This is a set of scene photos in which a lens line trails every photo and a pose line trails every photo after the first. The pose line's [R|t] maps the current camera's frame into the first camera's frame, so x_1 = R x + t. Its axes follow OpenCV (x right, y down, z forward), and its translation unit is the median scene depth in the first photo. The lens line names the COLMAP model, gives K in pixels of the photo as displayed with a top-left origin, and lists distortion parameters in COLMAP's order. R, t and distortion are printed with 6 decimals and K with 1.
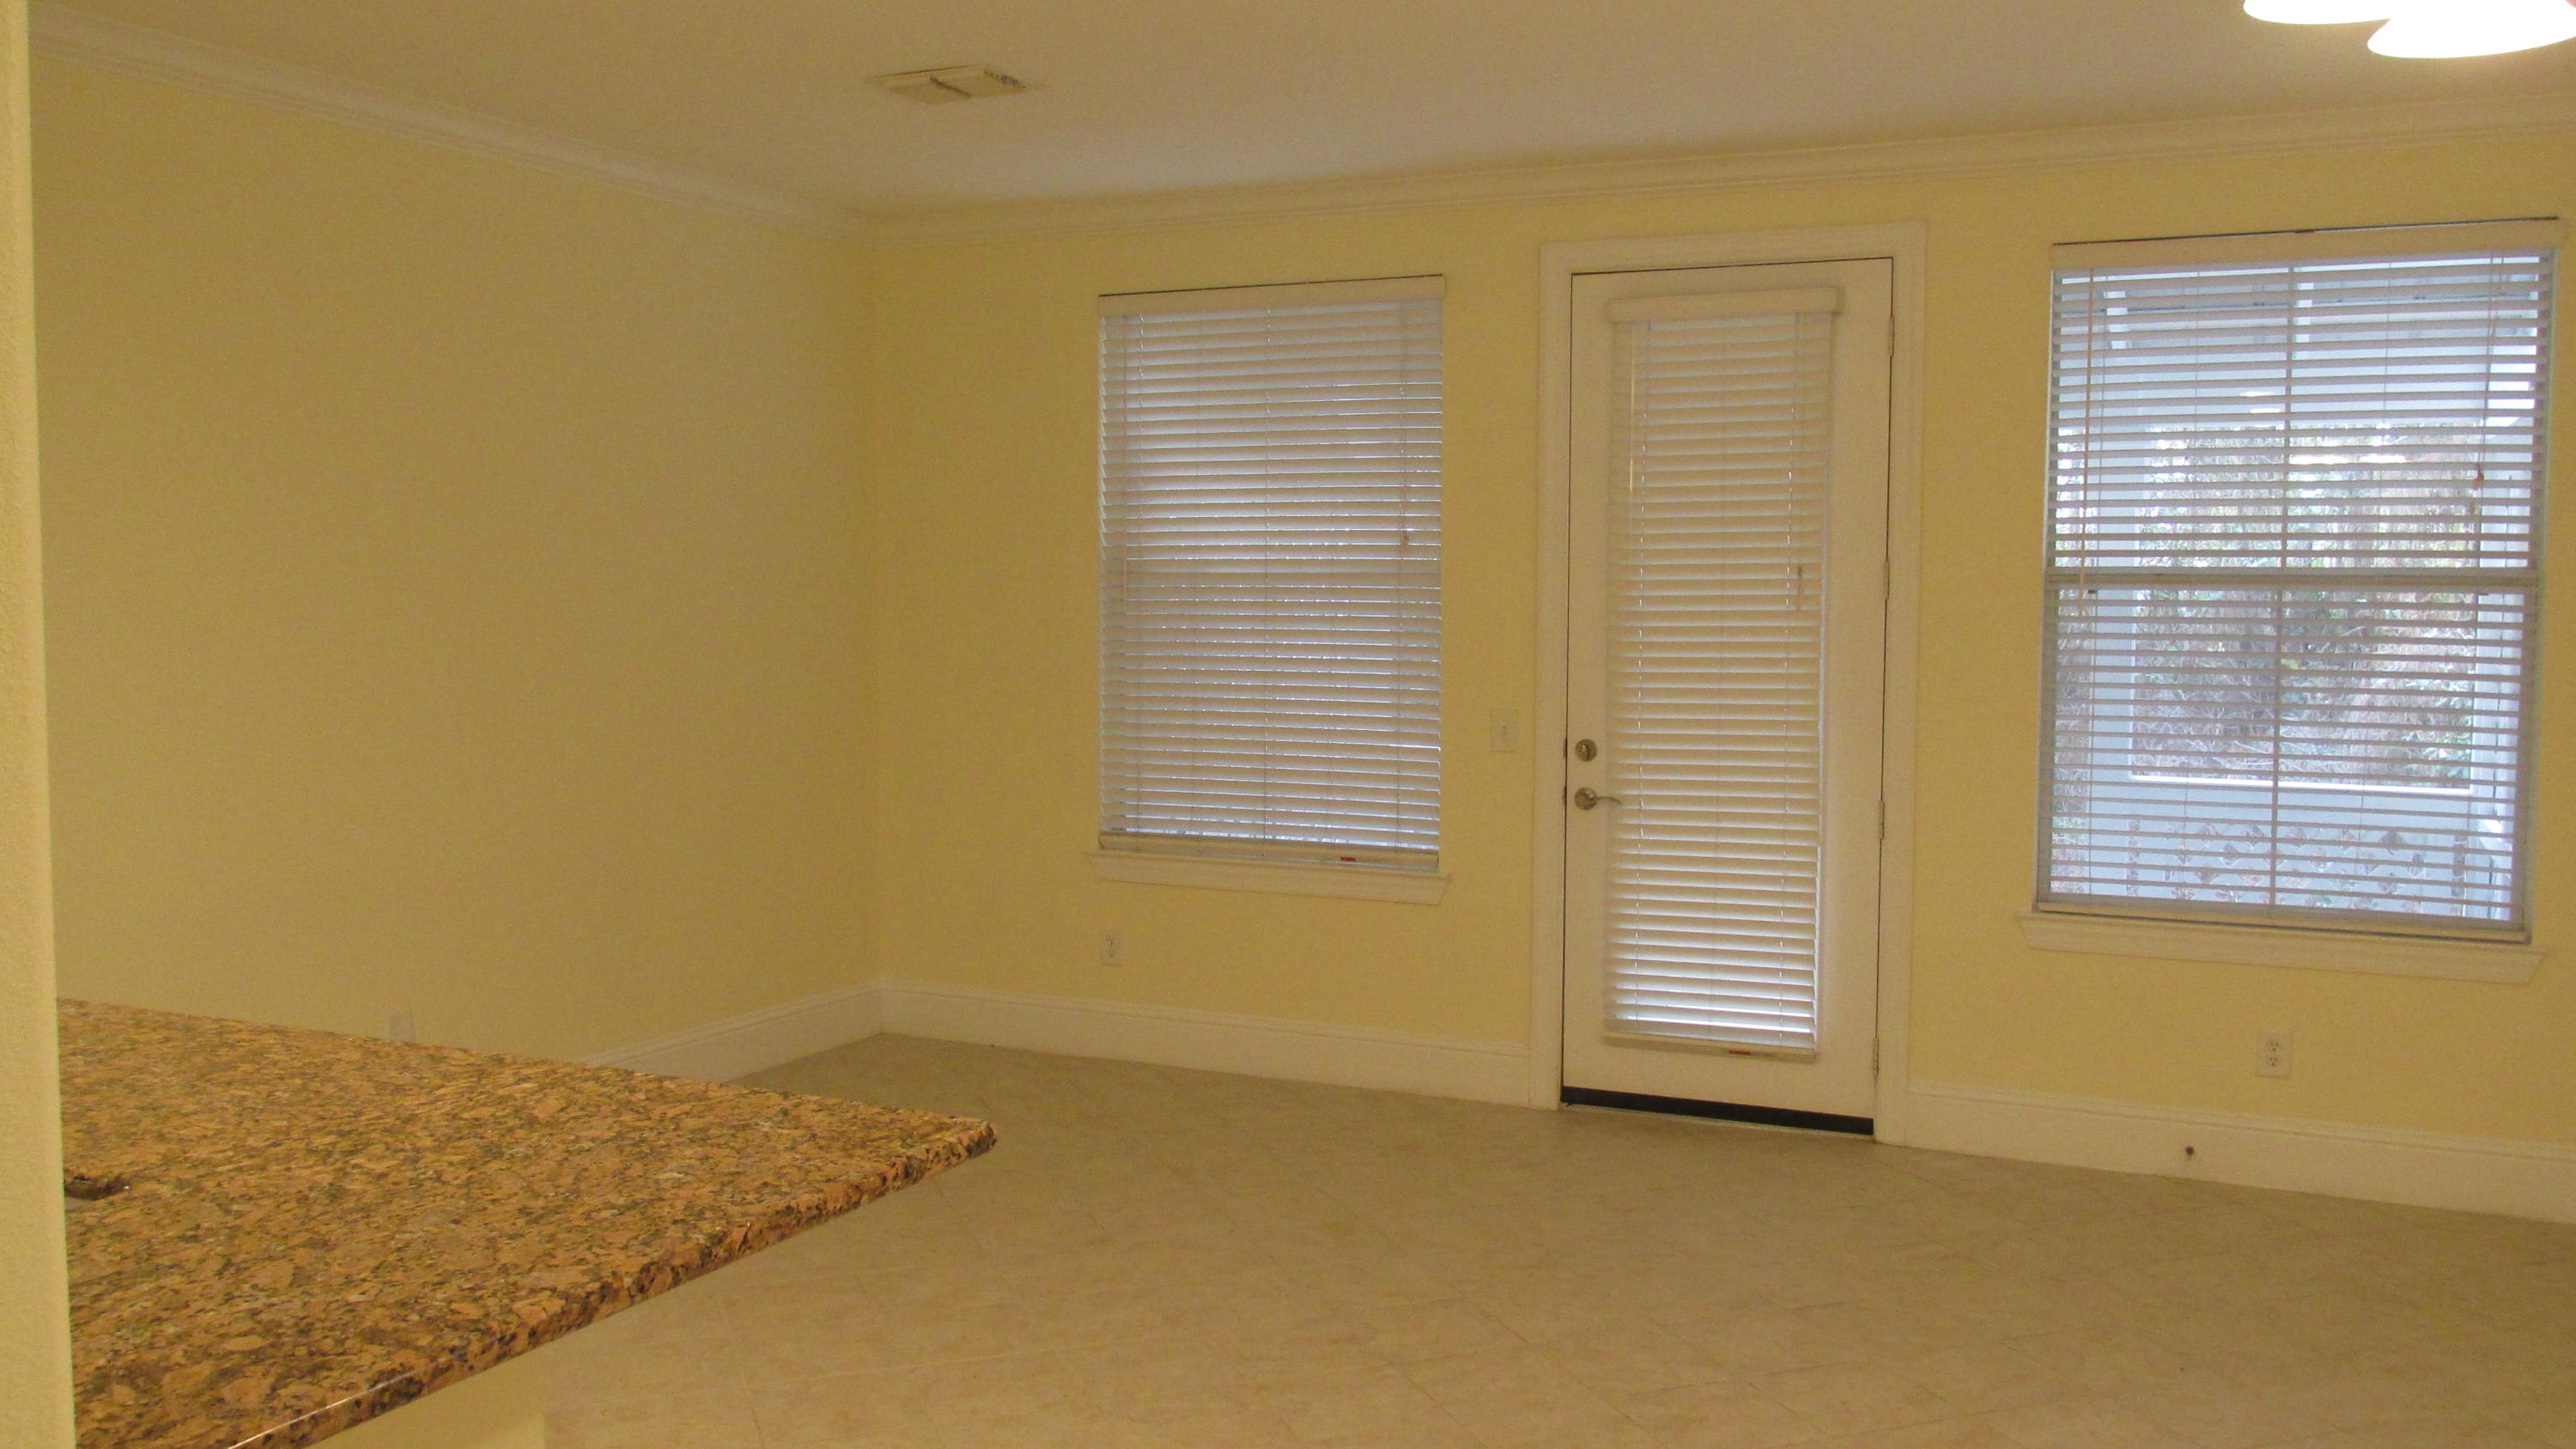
lens RADIAL K [[2226.1, 0, 1288.4], [0, 2226.1, 716.3], [0, 0, 1]] dist [-0.014197, -0.031033]
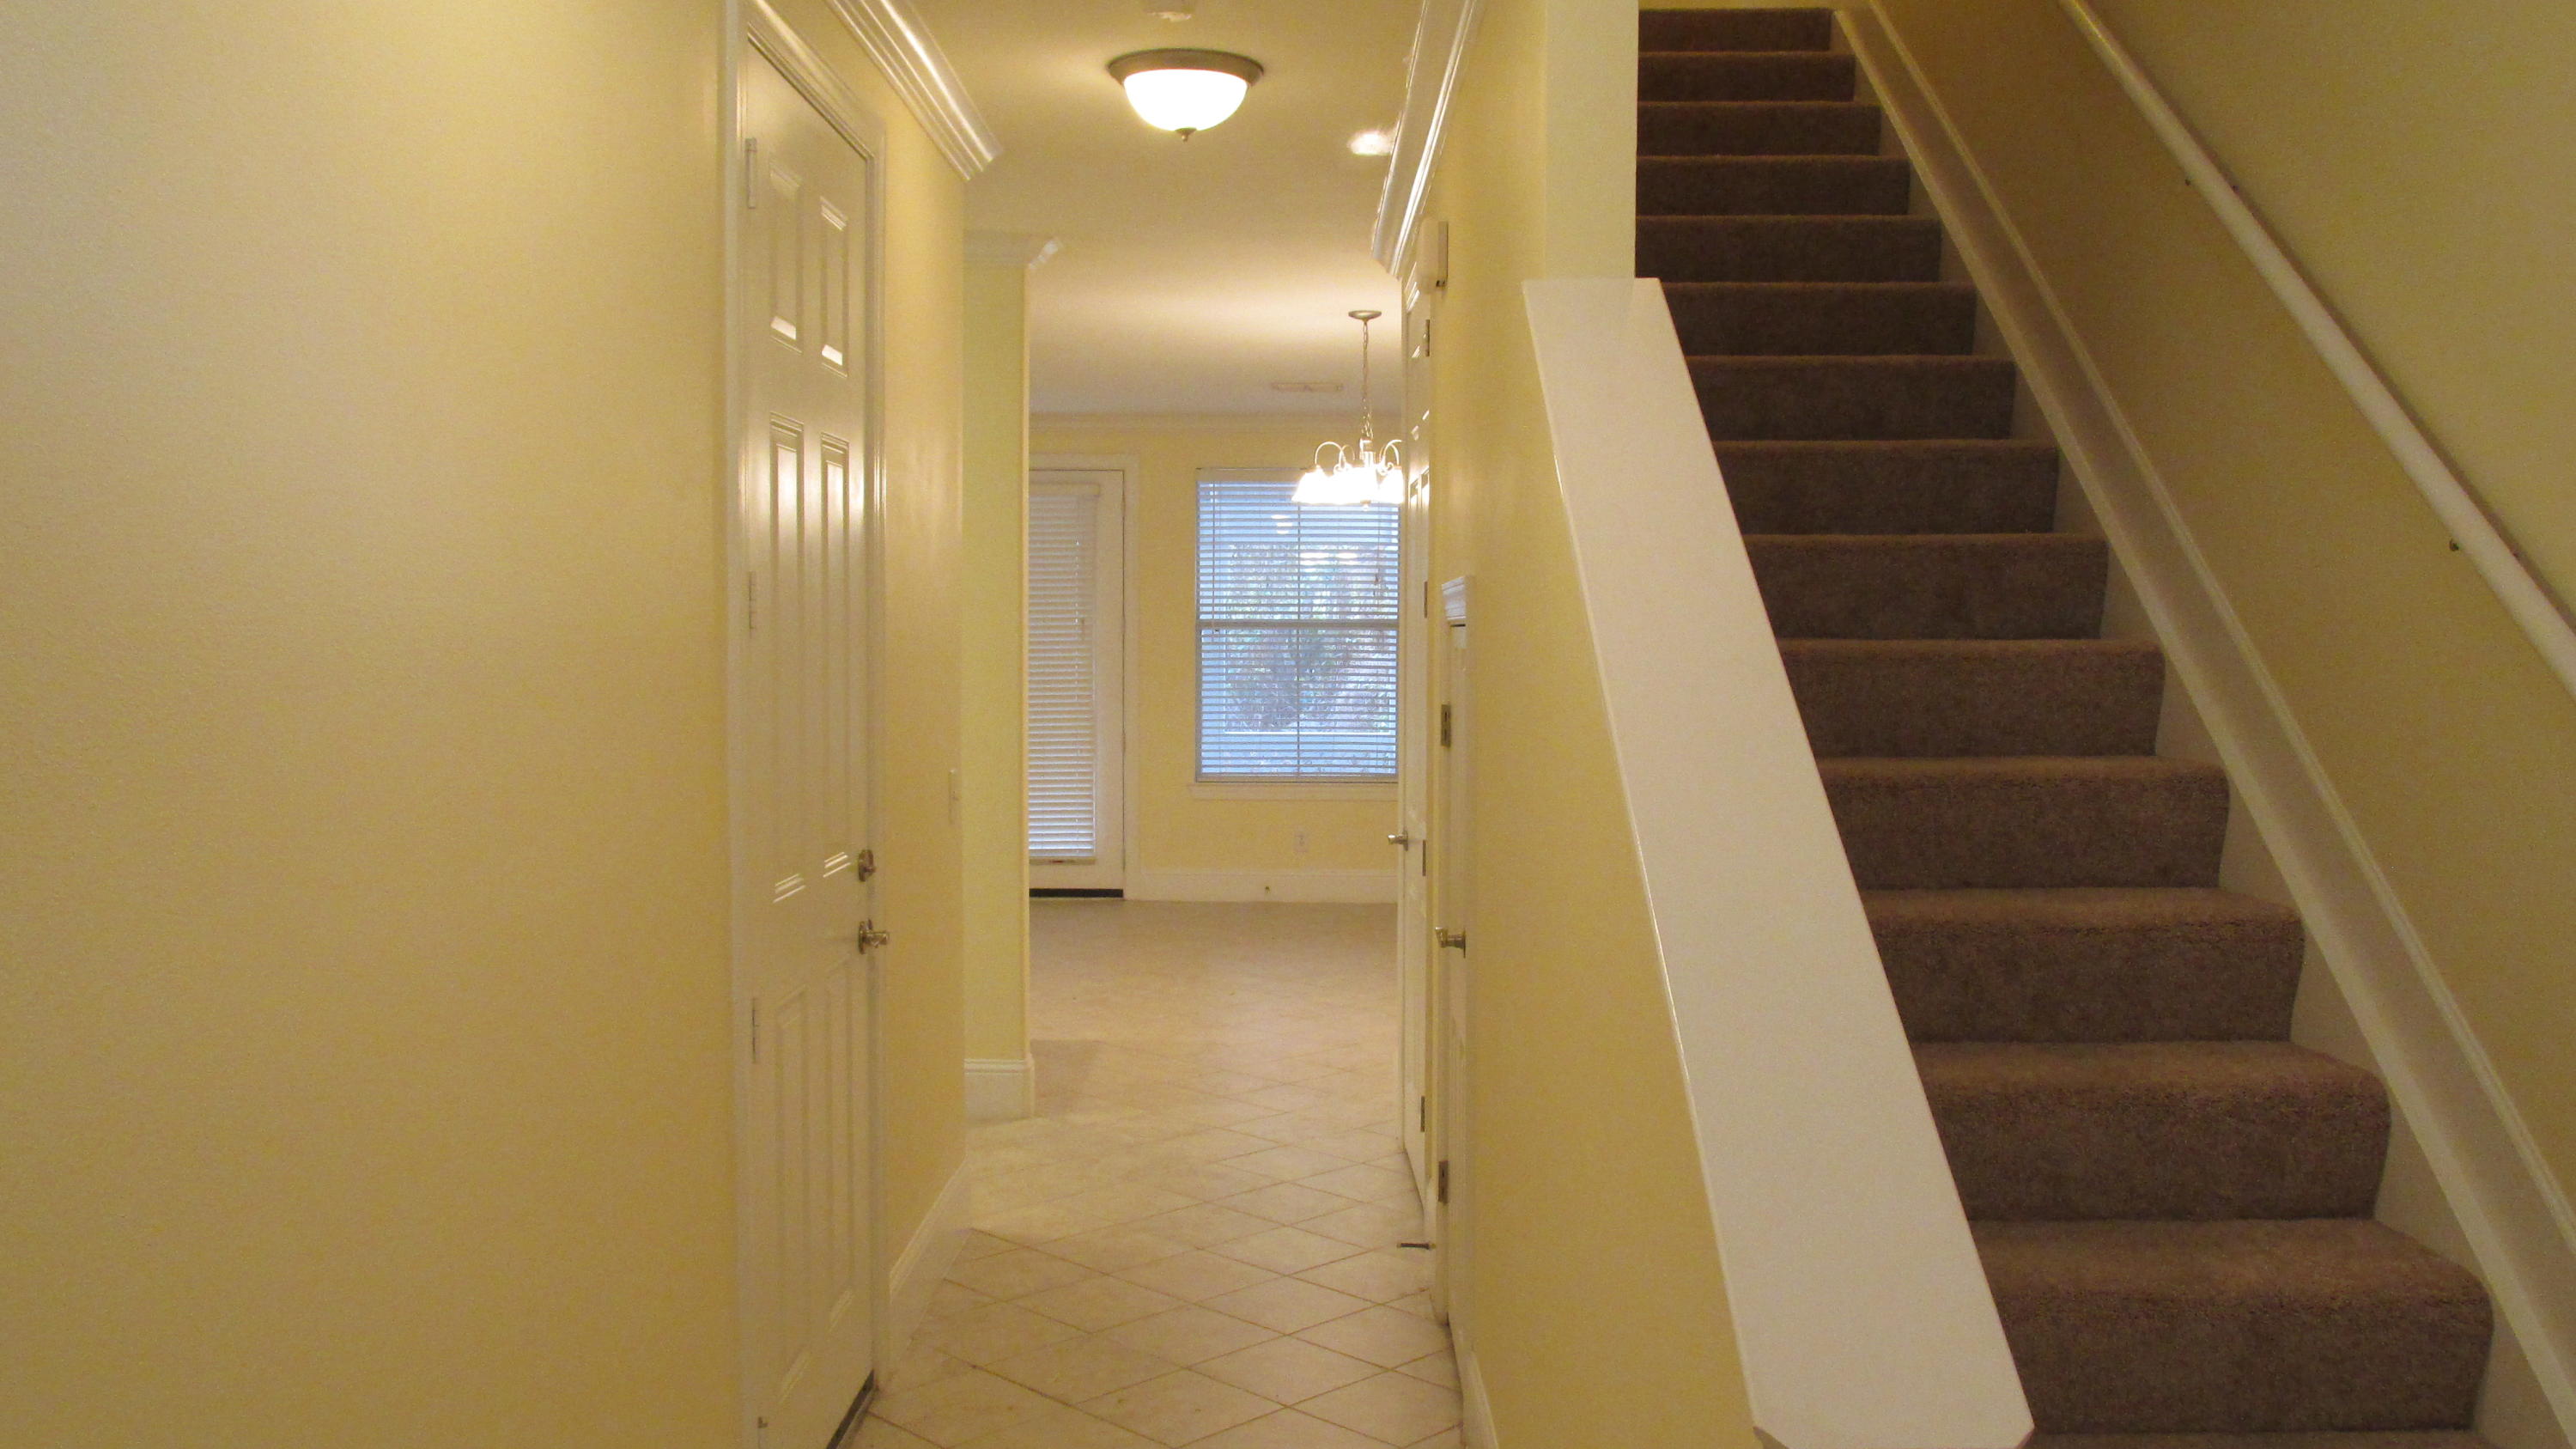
lens RADIAL K [[2226.1, 0, 1286.8], [0, 2226.1, 724.0], [0, 0, 1]] dist [-0.014197, -0.031033]
pose [[0.914319, -0.018543, 0.404569, -0.429129], [0.025841, 0.999587, -0.012586, 0.060041], [-0.404169, 0.021962, 0.914421, -0.947573]]
